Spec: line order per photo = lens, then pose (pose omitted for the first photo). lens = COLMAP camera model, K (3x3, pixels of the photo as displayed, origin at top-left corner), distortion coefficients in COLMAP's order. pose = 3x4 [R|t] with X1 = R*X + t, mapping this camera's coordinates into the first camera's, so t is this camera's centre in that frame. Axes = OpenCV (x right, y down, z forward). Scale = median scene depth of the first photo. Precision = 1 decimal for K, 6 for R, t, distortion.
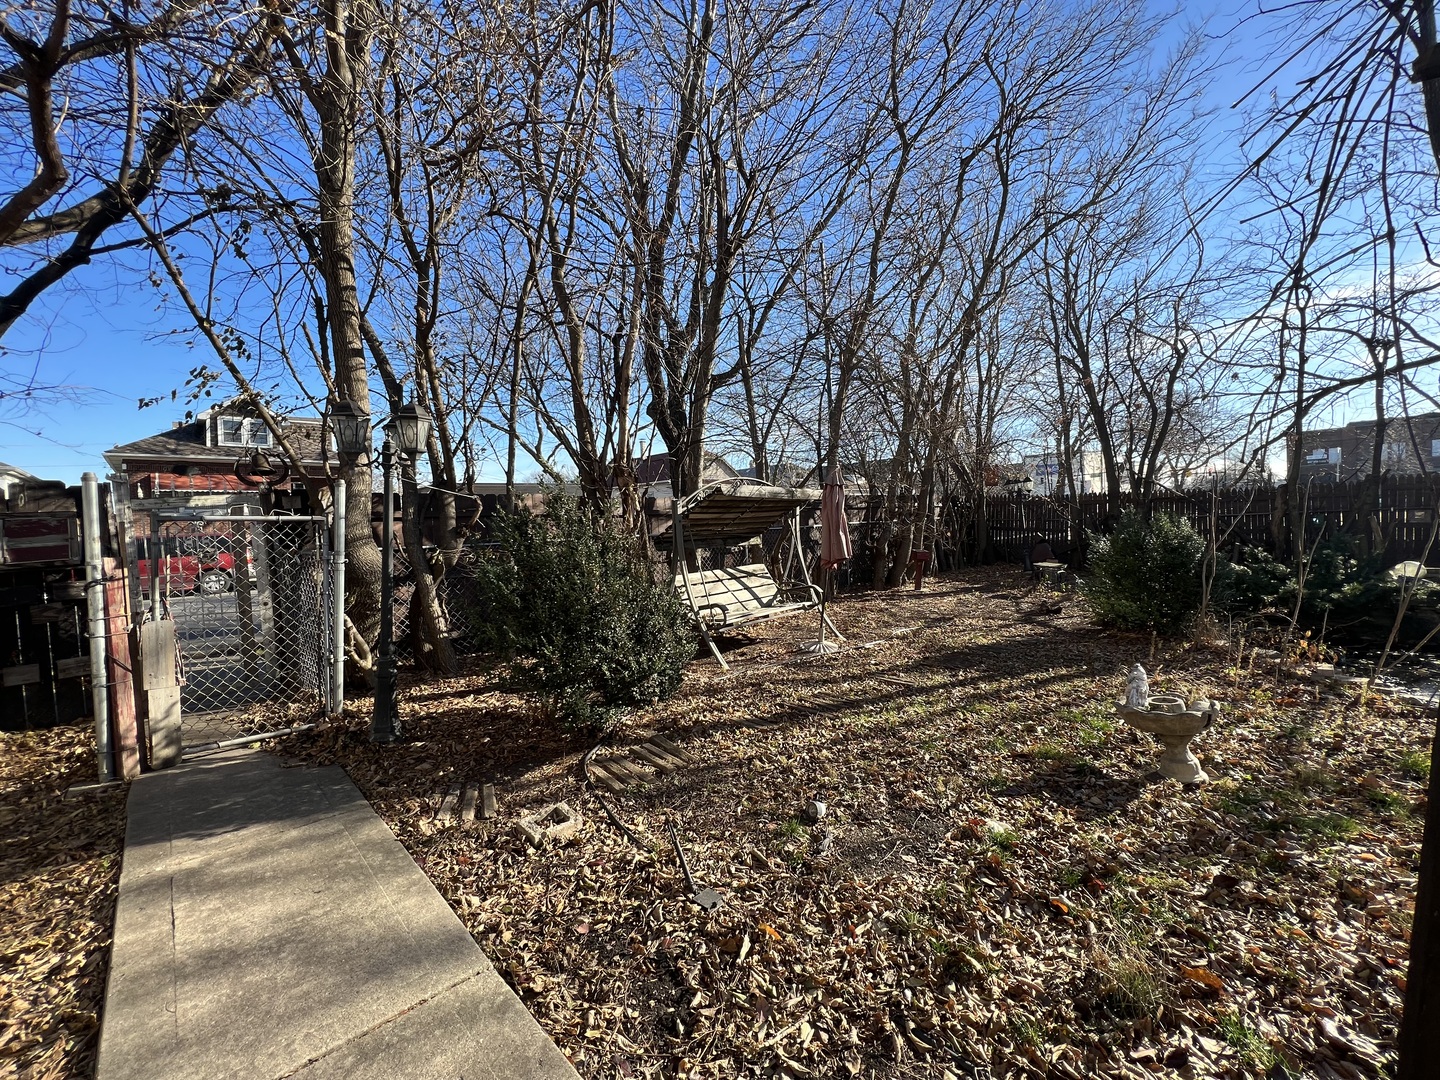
lens RADIAL K [[581.0, 0, 720.0], [0, 581.0, 540.0], [0, 0, 1]] dist [0.003016, -0.000177]
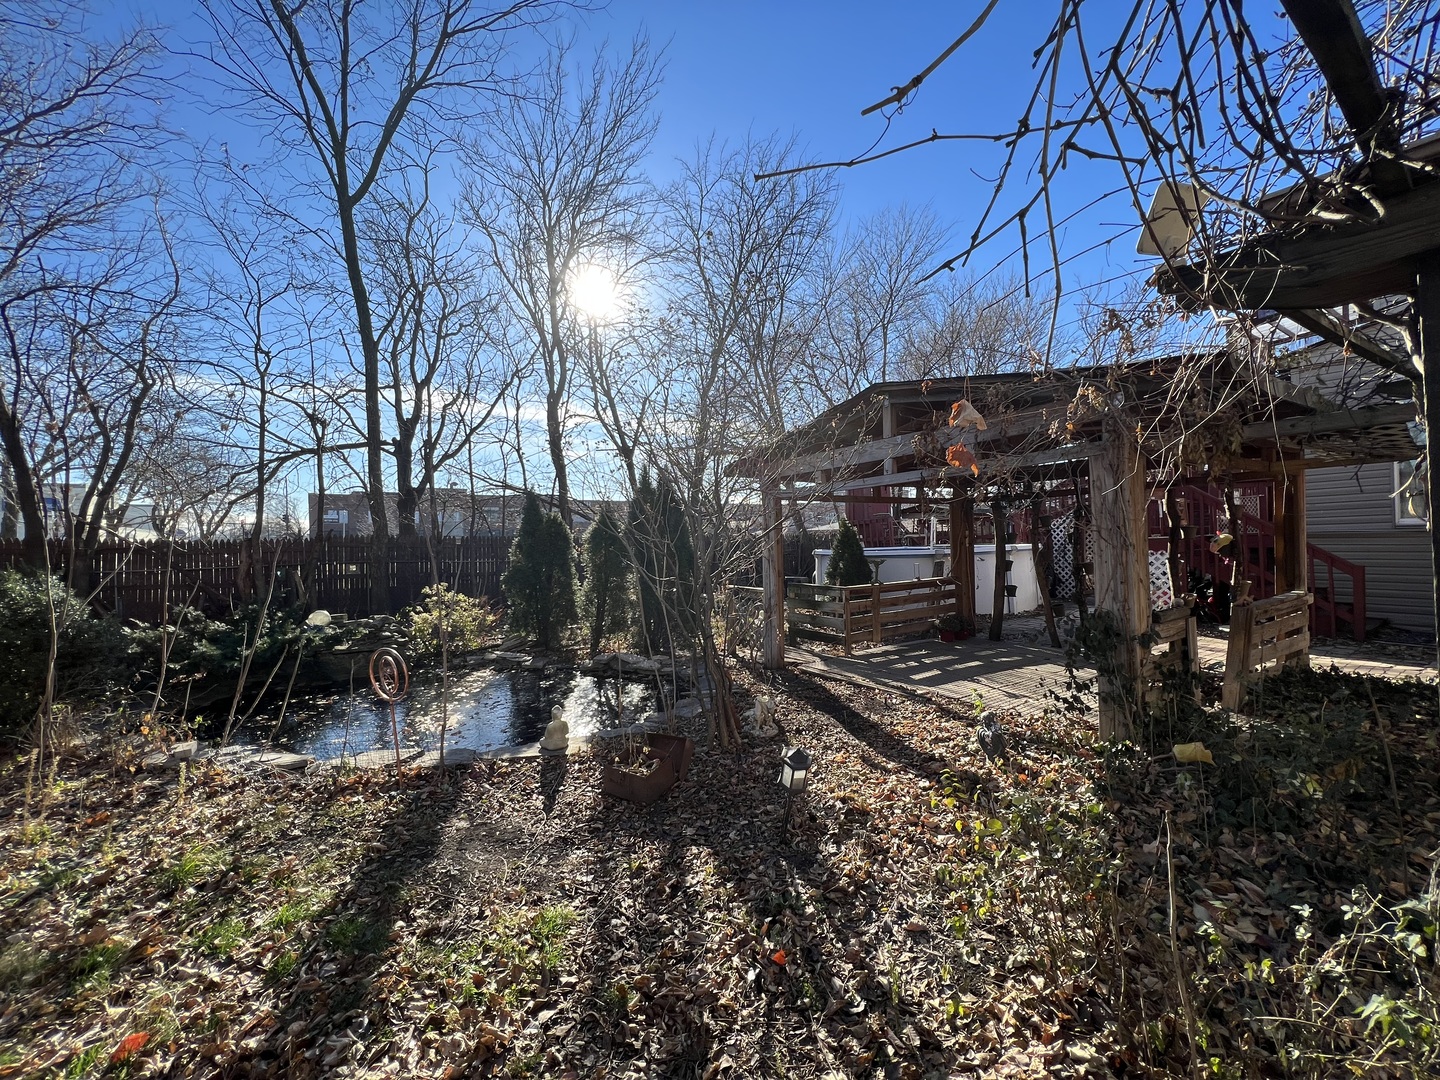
lens RADIAL K [[581.0, 0, 720.0], [0, 581.0, 540.0], [0, 0, 1]] dist [0.003016, -0.000177]
pose [[0.190297, 0.044345, 0.980724, 0.140226], [0.040298, 0.997784, -0.052936, -0.006498], [-0.980899, 0.049595, 0.188089, 0.010866]]
